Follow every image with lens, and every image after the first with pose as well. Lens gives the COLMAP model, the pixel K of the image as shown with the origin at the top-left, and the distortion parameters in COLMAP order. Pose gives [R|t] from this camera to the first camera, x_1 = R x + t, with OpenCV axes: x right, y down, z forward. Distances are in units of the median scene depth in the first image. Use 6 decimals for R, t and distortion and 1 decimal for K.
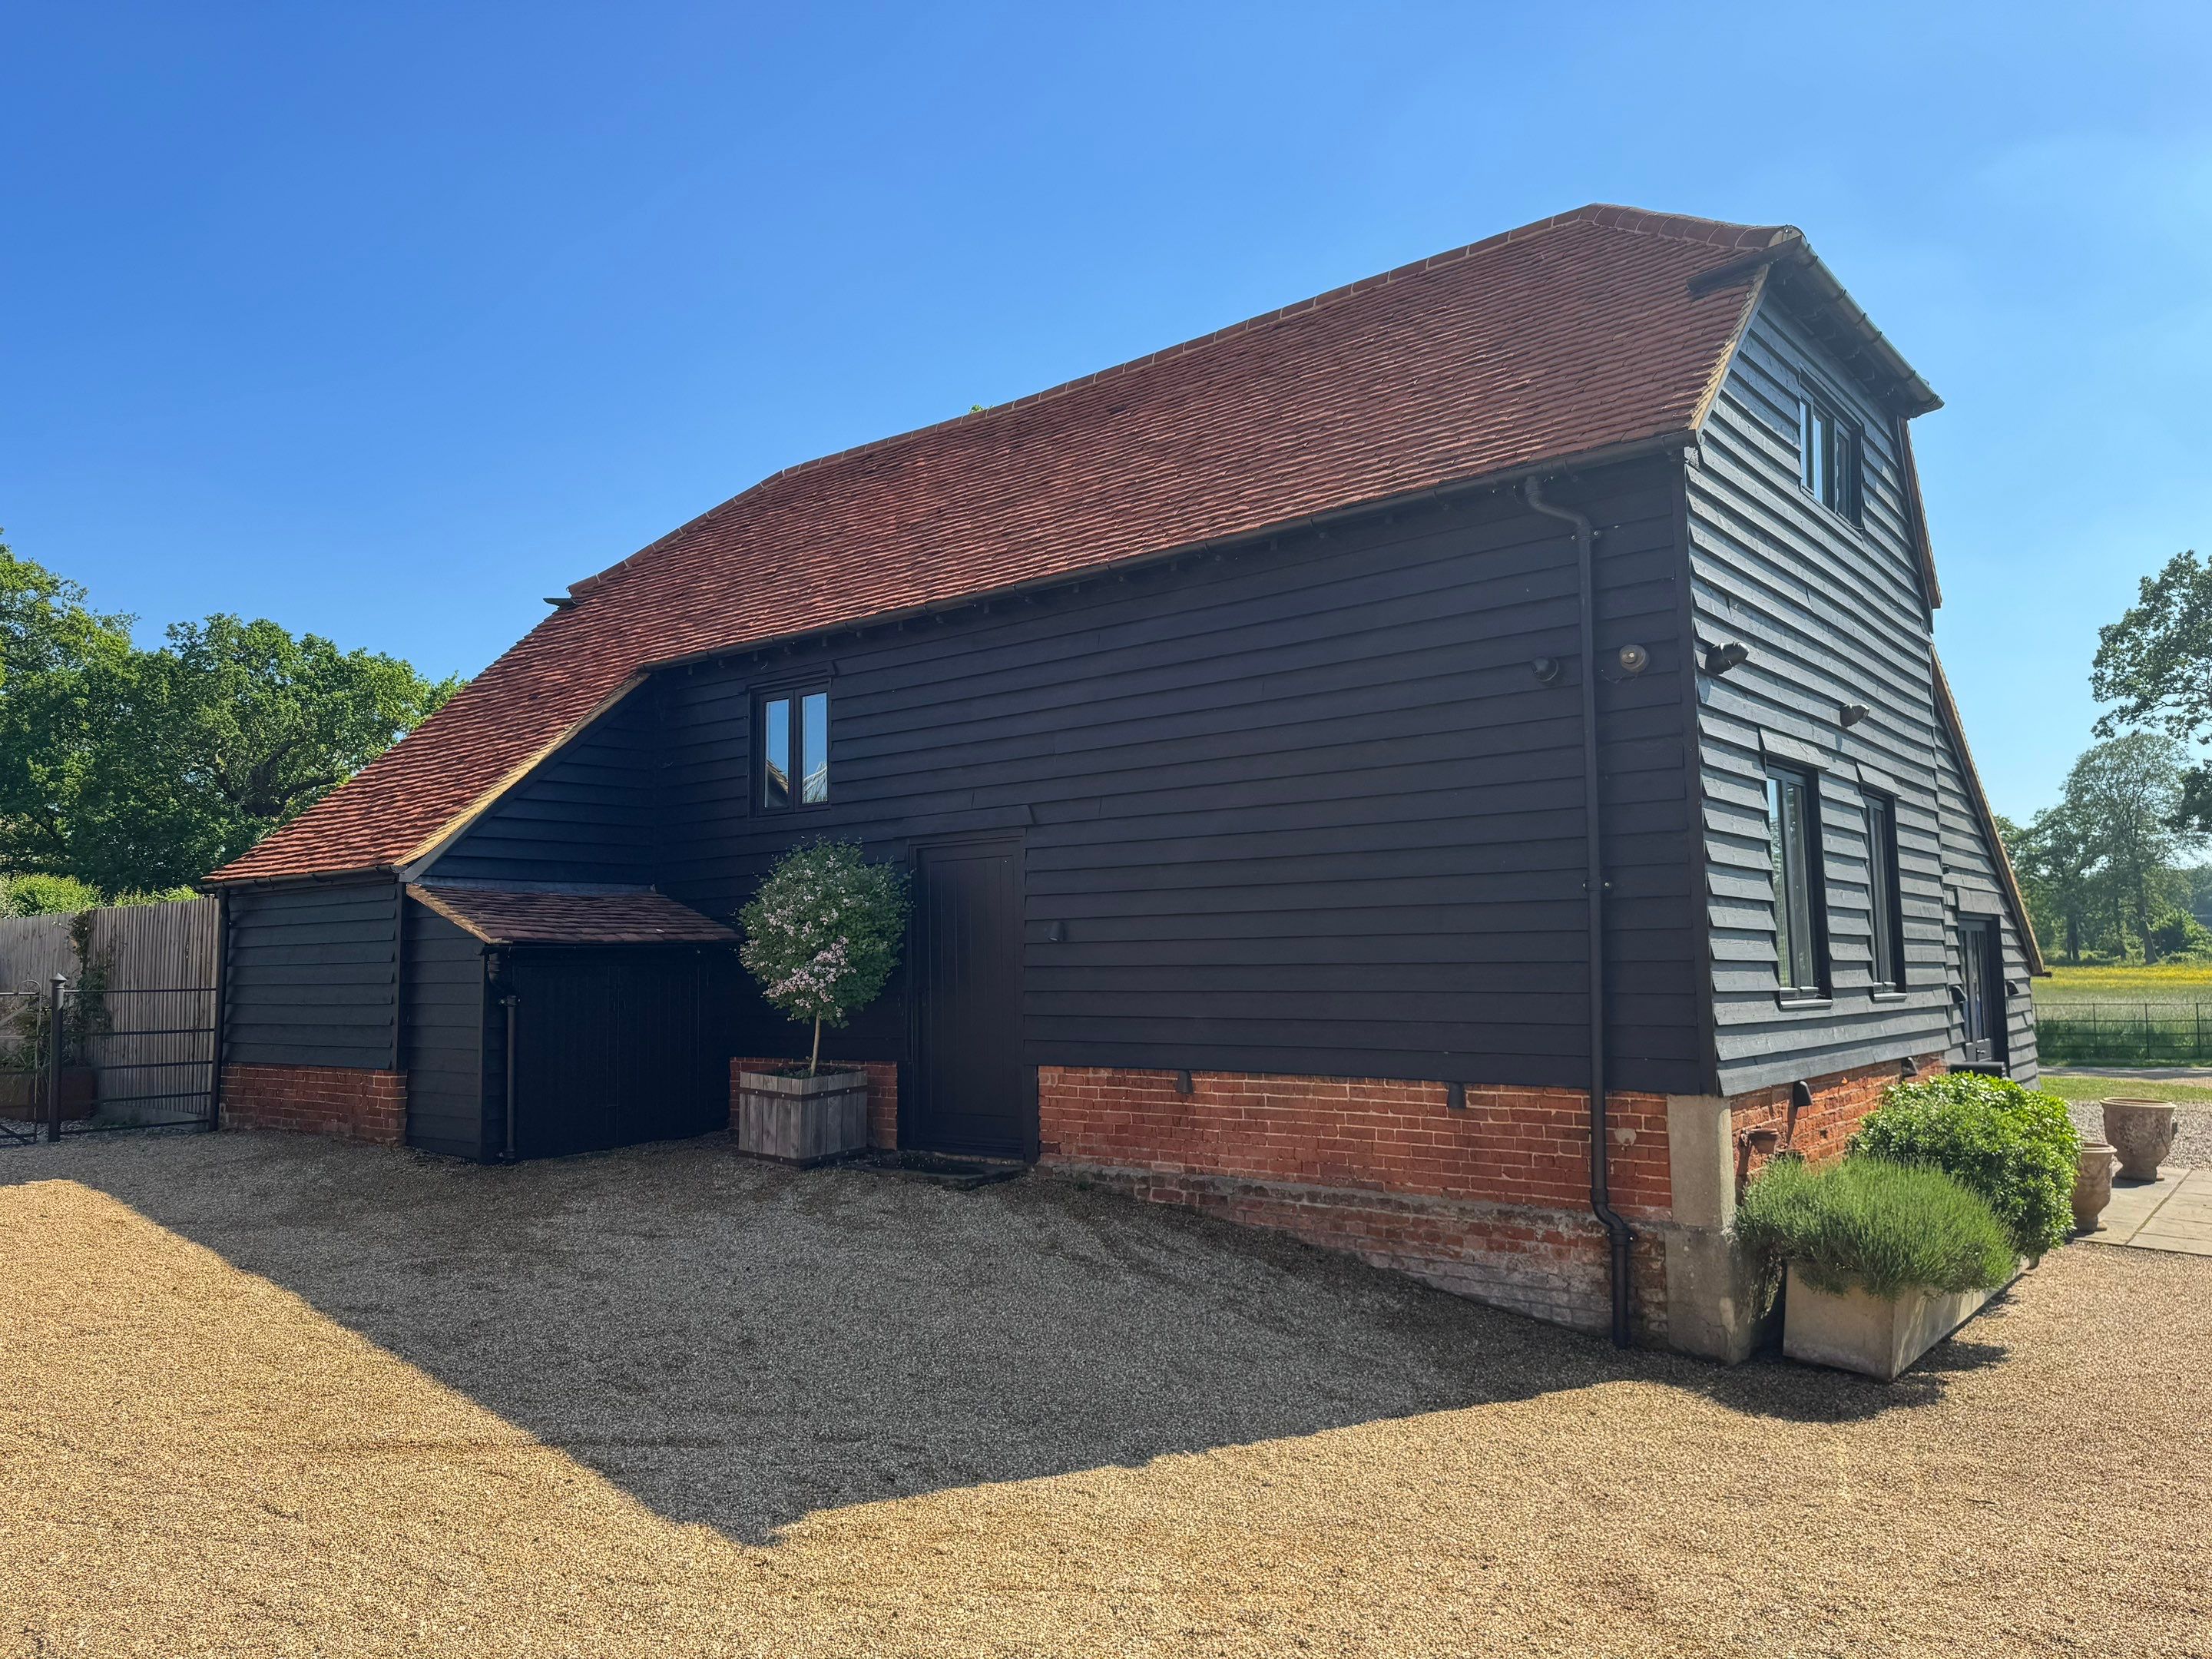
lens RADIAL K [[1565.9, 0, 1106.0], [0, 1565.9, 829.5], [0, 0, 1]] dist [0.168665, -0.236246]
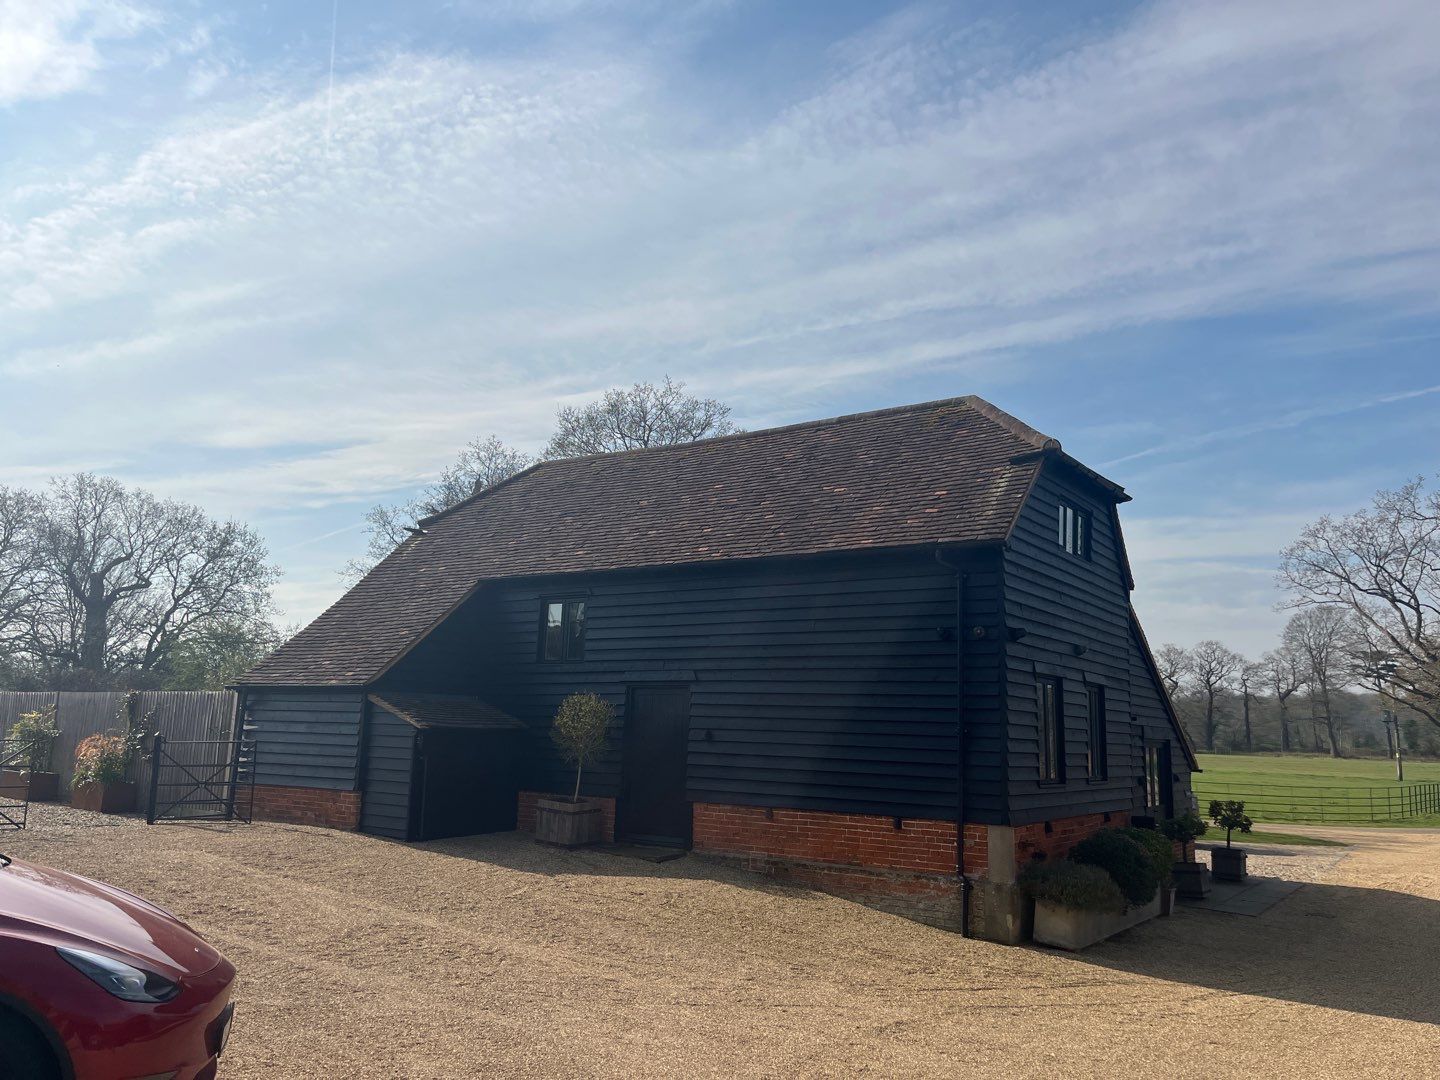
lens RADIAL K [[1069.0, 0, 741.3], [0, 1069.0, 556.0], [0, 0, 1]] dist [0.050911, 0.000105]
pose [[0.995722, 0.054053, 0.074946, -0.102280], [-0.048186, 0.995789, -0.077993, -0.059940], [-0.078846, 0.074048, 0.994133, -0.396648]]
